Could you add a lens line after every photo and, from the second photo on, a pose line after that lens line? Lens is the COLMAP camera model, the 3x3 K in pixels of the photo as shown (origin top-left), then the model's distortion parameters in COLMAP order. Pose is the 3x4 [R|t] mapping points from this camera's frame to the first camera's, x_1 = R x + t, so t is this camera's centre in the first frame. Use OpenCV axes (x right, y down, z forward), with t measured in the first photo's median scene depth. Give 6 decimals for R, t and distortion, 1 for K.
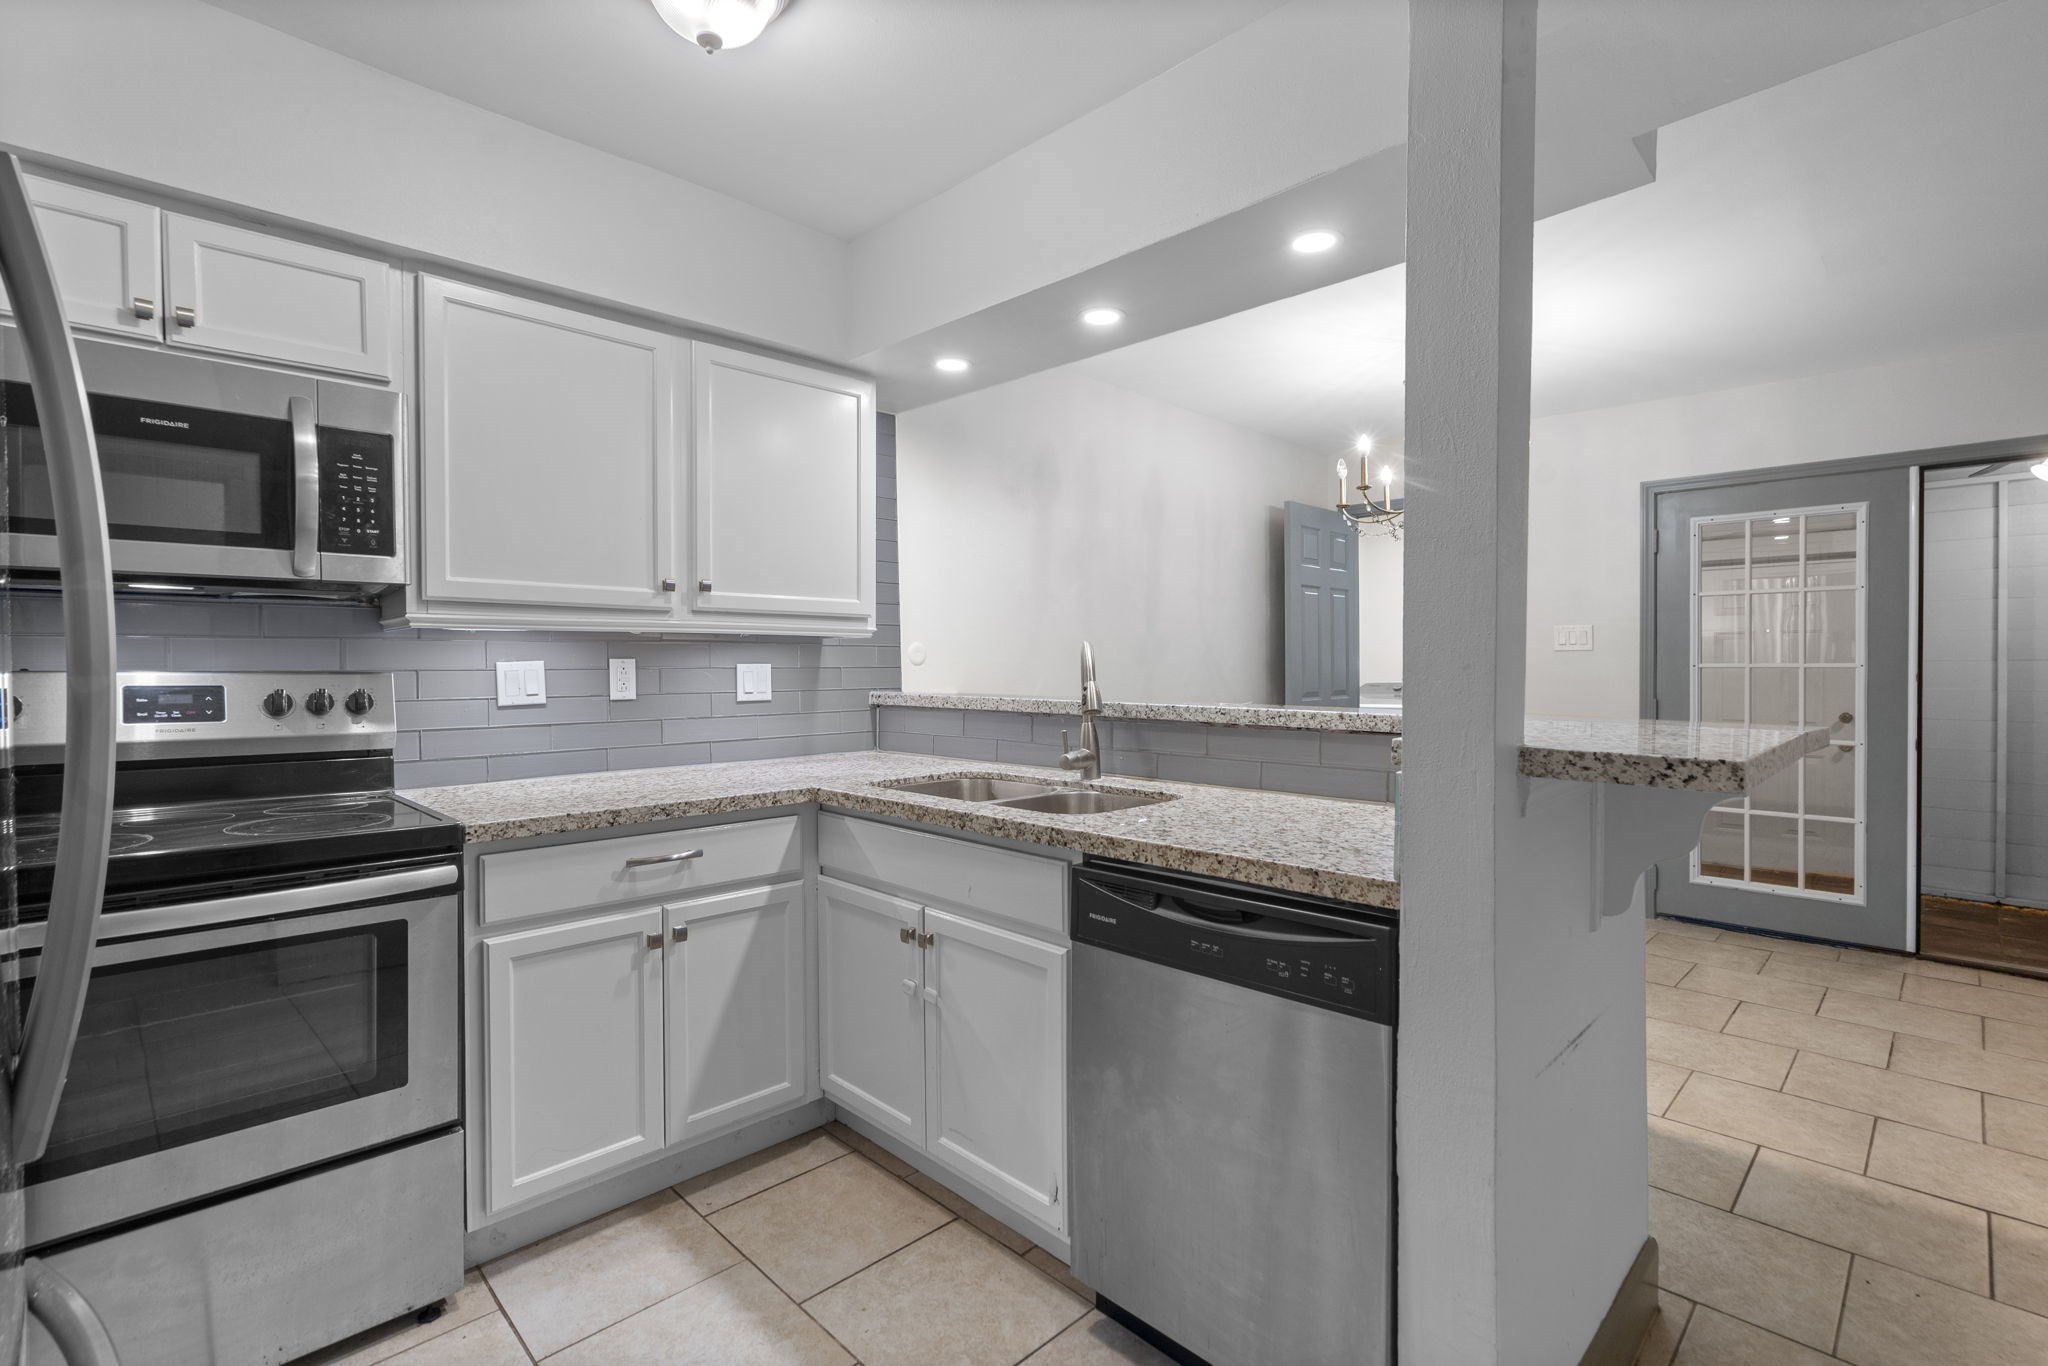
lens RADIAL K [[955.6, 0, 1032.8], [0, 955.6, 673.7], [0, 0, 1]] dist [0.001640, 0.000271]
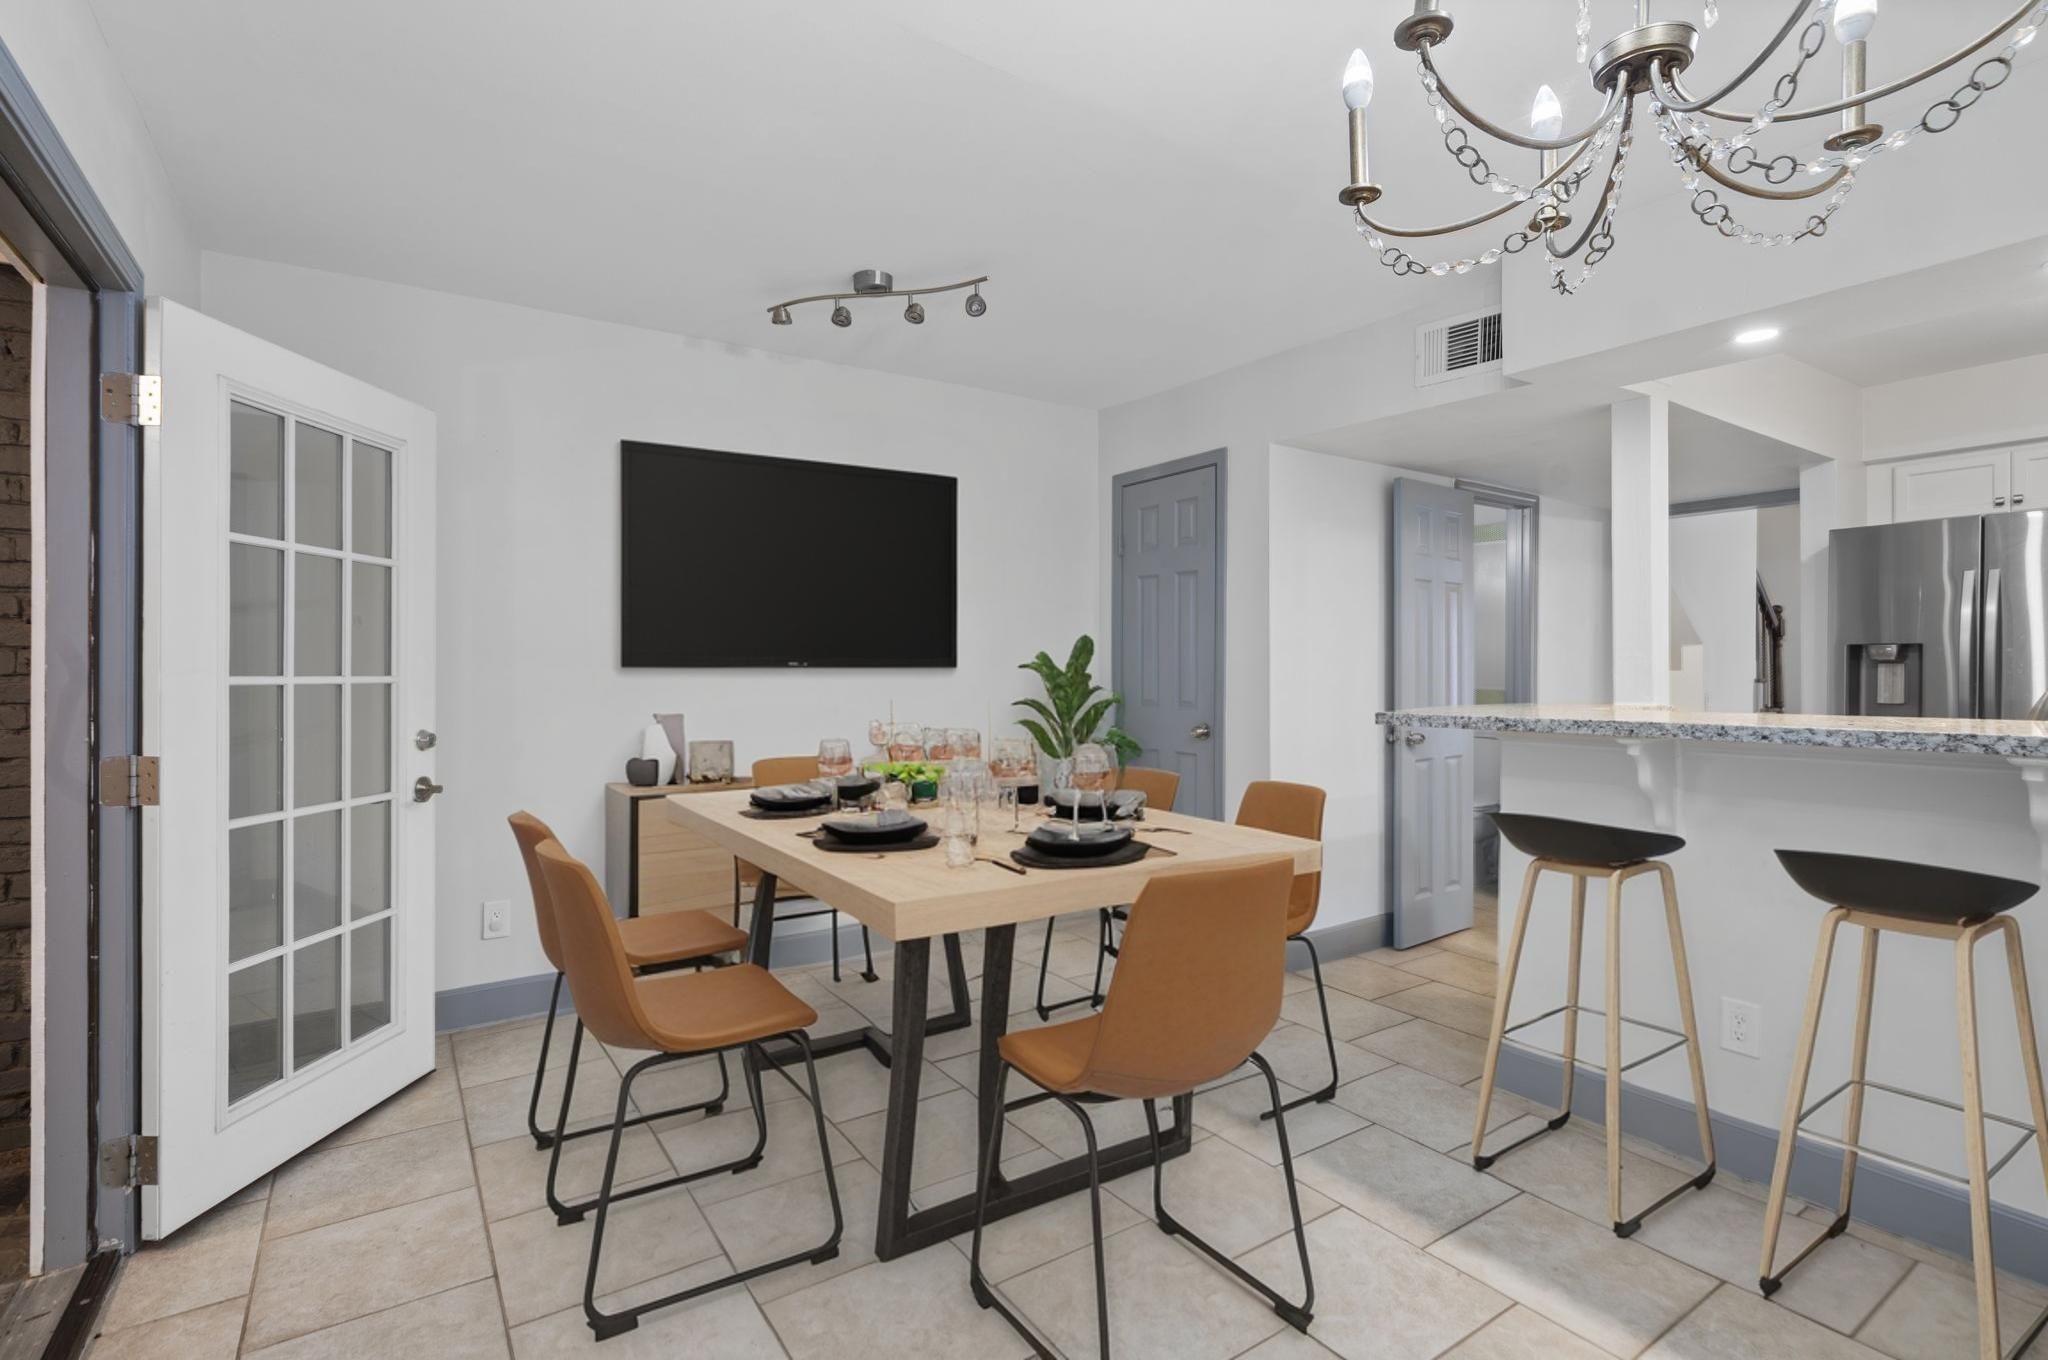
lens RADIAL K [[954.2, 0, 1028.5], [0, 954.2, 670.4], [0, 0, 1]] dist [-0.001163, -0.000303]
pose [[-0.980788, 0.004042, 0.195037, 0.910812], [0.005643, 0.999955, 0.007657, -0.024933], [-0.194997, 0.008611, -0.980766, 2.243540]]
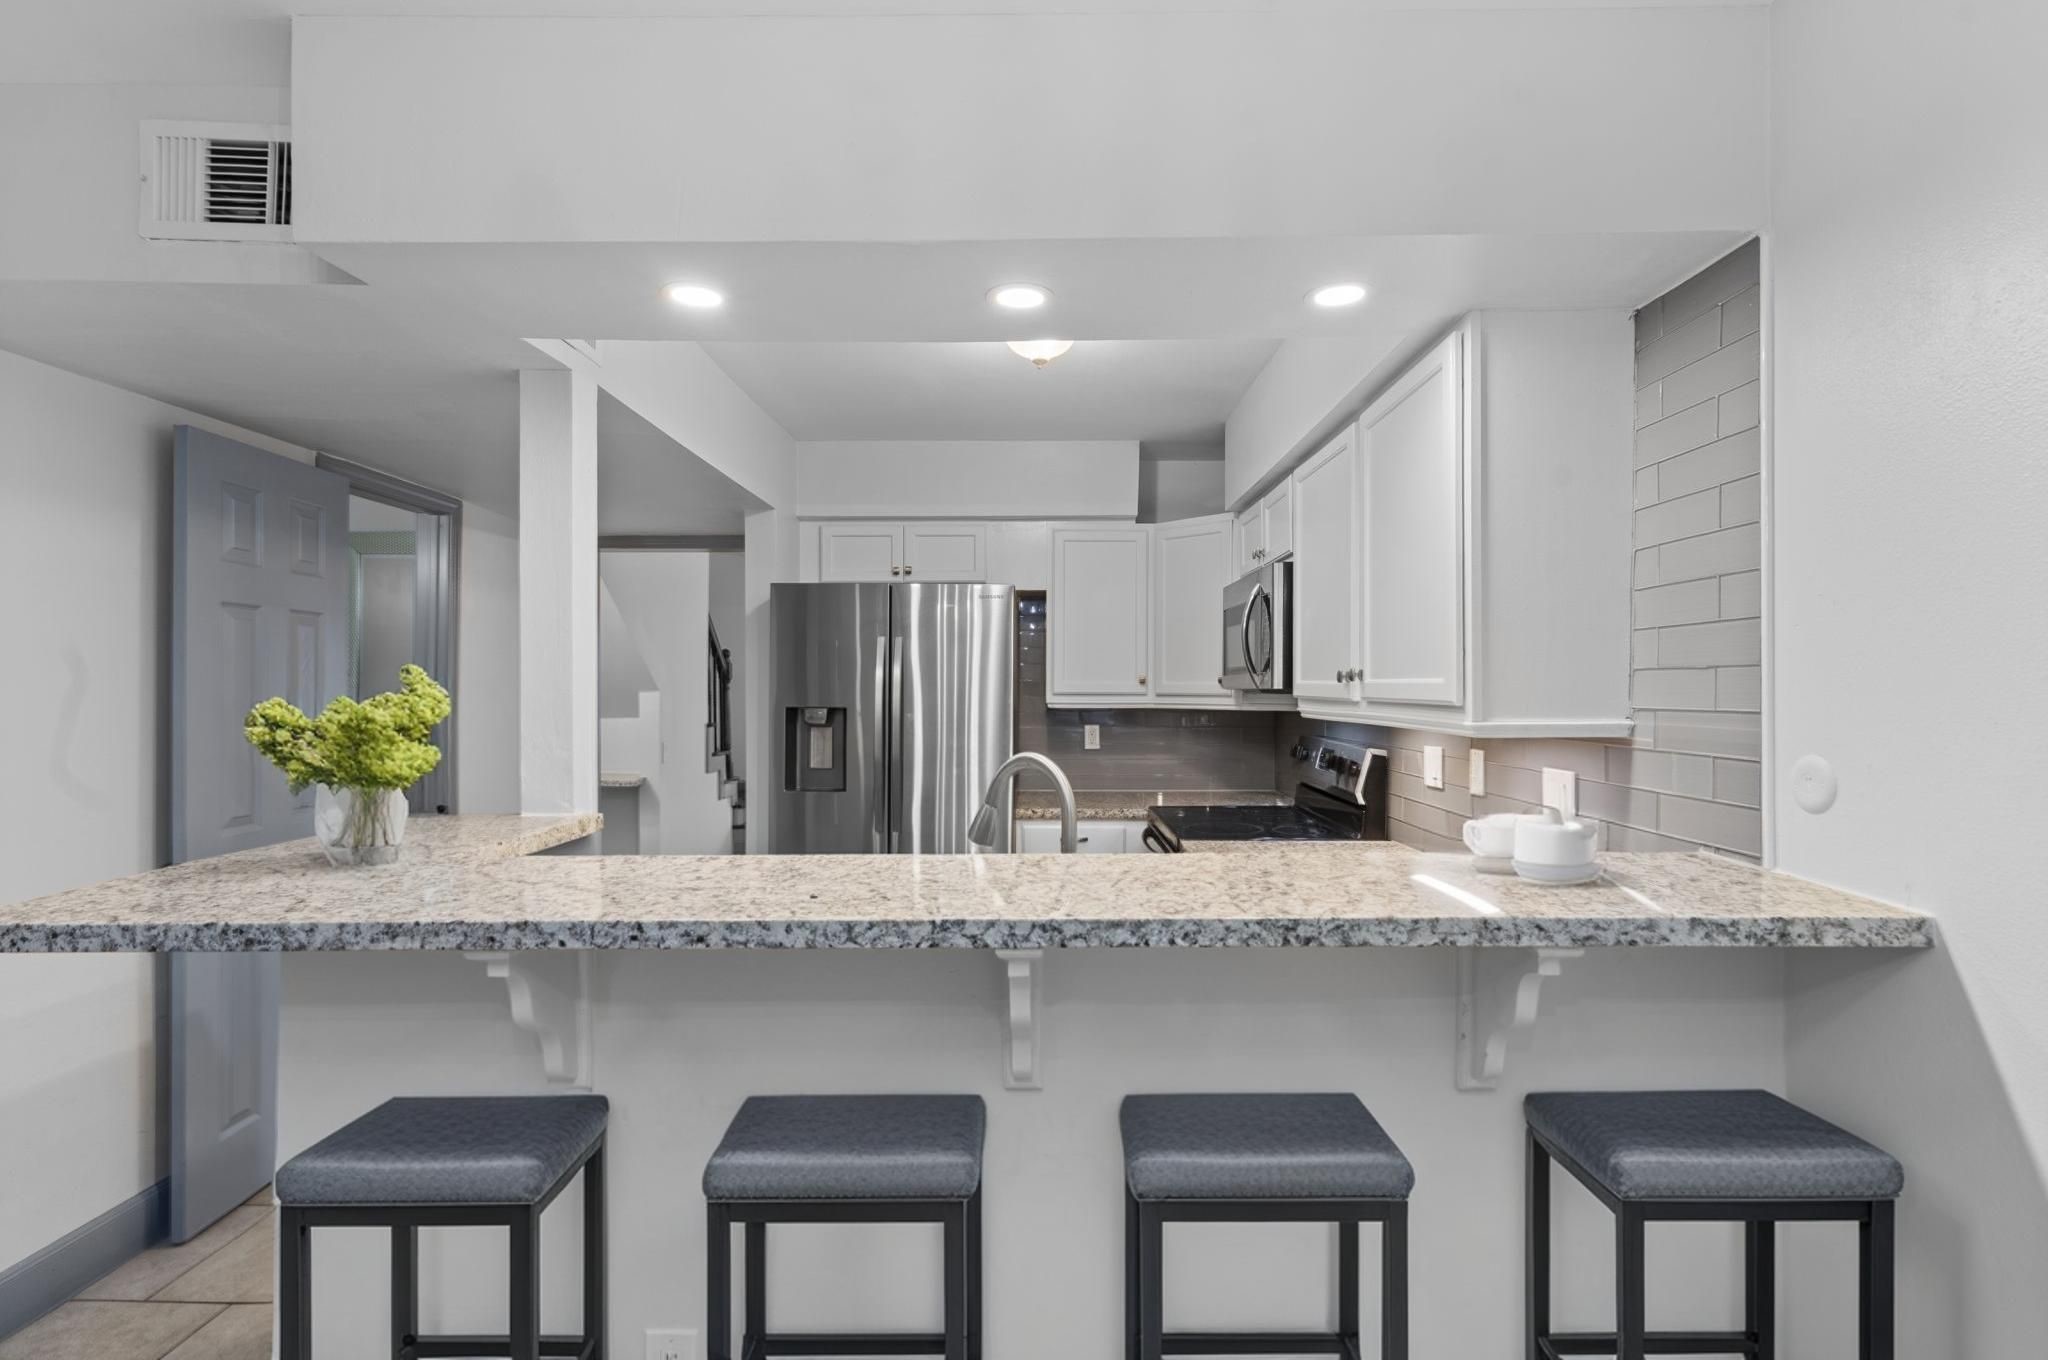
lens RADIAL K [[935.5, 0, 1024.0], [0, 935.5, 680.0], [0, 0, 1]] dist [0.000091, -0.000179]
pose [[-0.713323, 0.001081, -0.700834, 0.610881], [-0.000701, 0.999997, 0.002256, -0.101903], [0.700835, 0.002101, -0.713321, 1.664249]]
